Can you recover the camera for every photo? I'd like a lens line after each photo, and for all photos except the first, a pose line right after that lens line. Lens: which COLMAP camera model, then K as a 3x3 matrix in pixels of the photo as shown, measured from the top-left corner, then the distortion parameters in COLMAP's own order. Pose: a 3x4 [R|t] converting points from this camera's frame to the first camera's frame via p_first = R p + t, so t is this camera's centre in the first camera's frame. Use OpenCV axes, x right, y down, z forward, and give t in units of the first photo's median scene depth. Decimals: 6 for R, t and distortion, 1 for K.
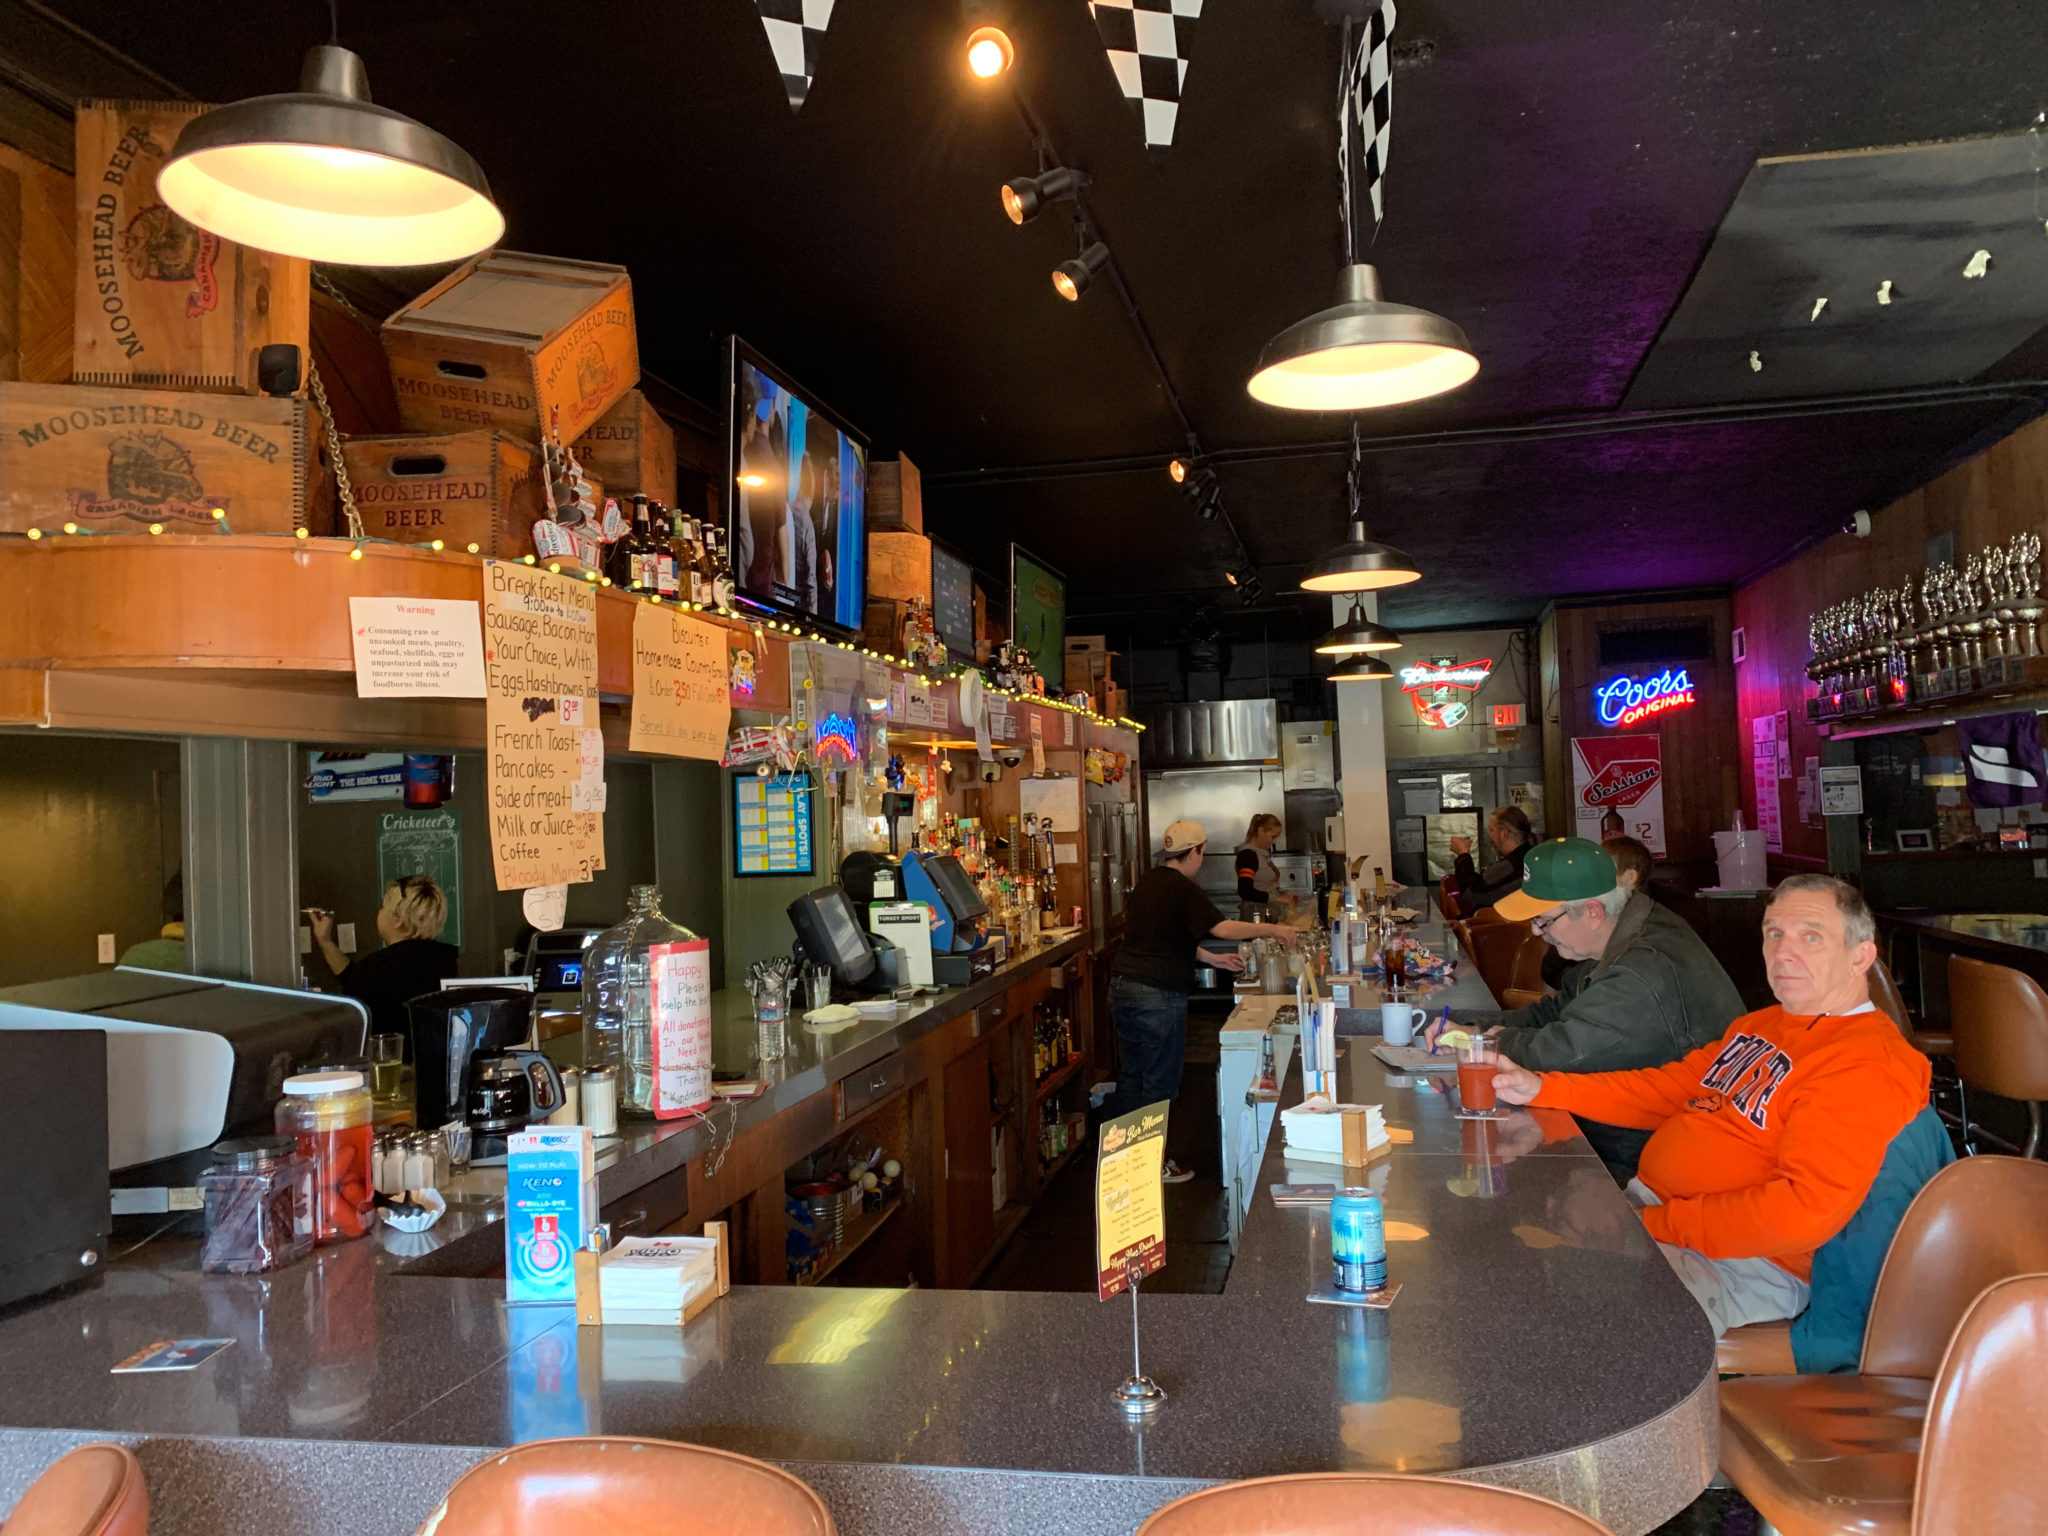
lens RADIAL K [[1572.2, 0, 1024.0], [0, 1572.2, 768.0], [0, 0, 1]] dist [-0.000335, -0.000137]
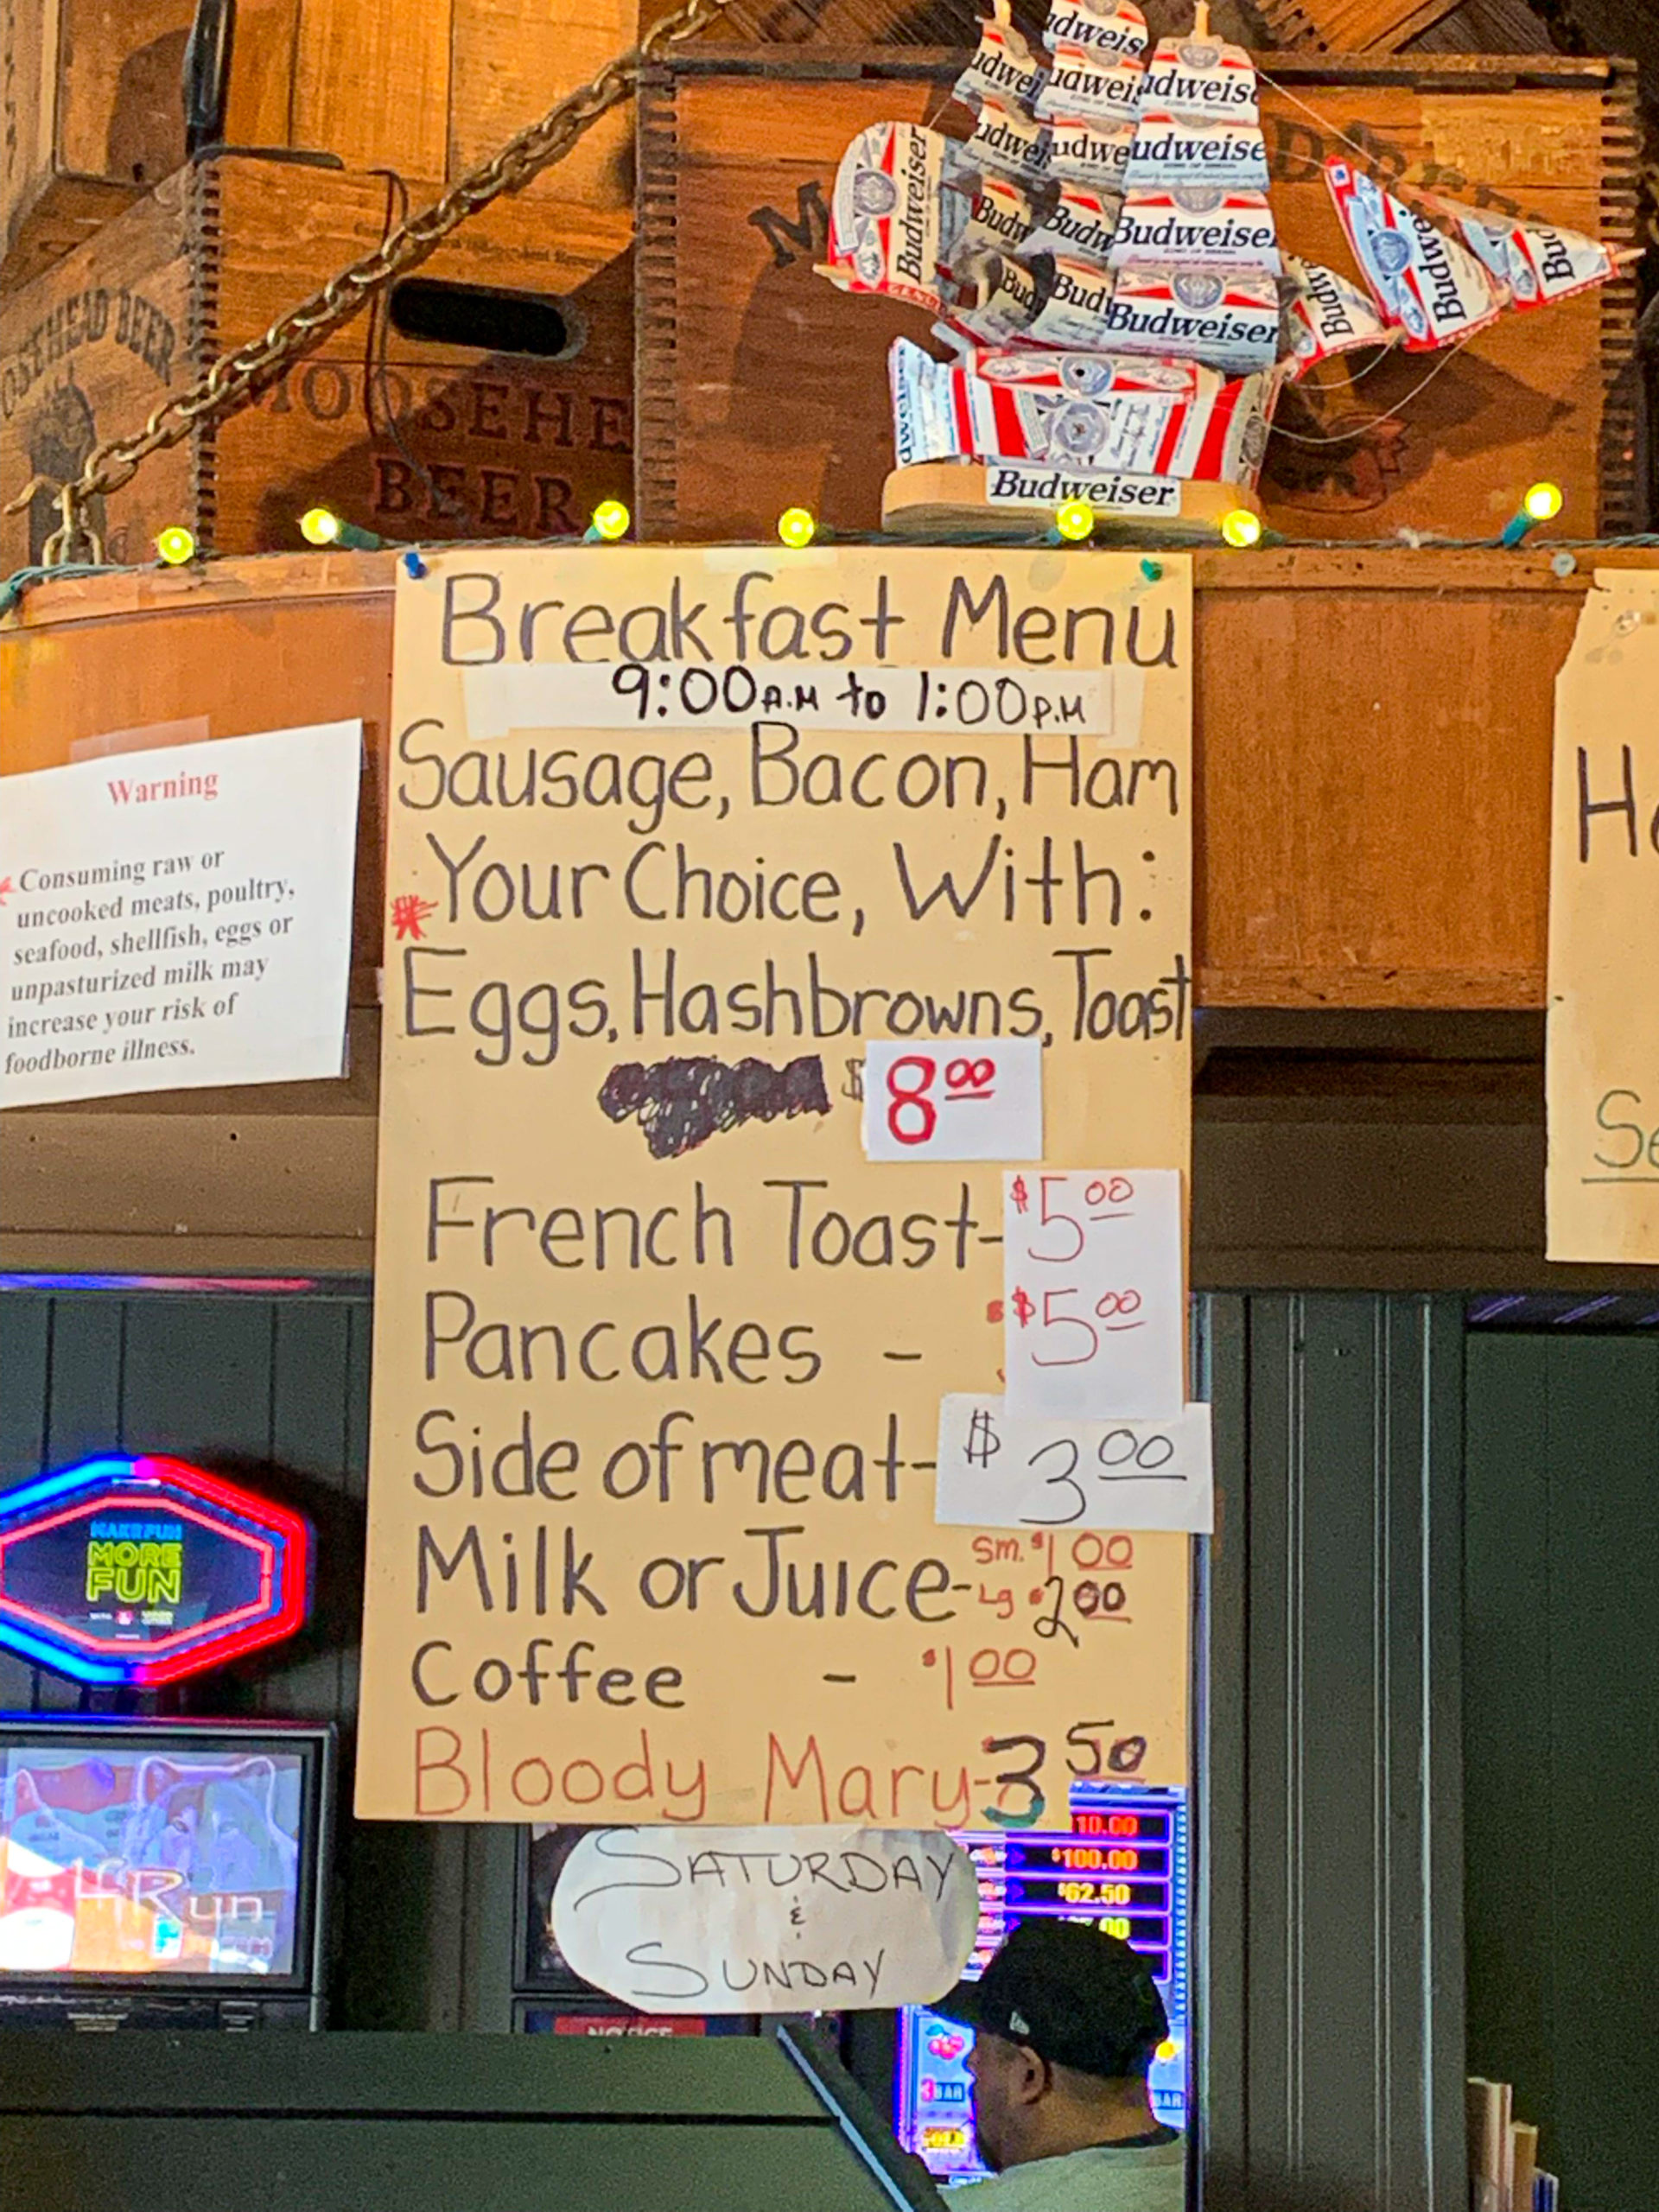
lens RADIAL K [[5071.5, 0, 829.5], [0, 5071.5, 1106.0], [0, 0, 1]] dist [0.092394, 0.231464]
pose [[0.184600, -0.085842, -0.979058, 0.482680], [0.000868, 0.996192, -0.087181, 0.032872], [0.982813, 0.015244, 0.183972, 0.879062]]
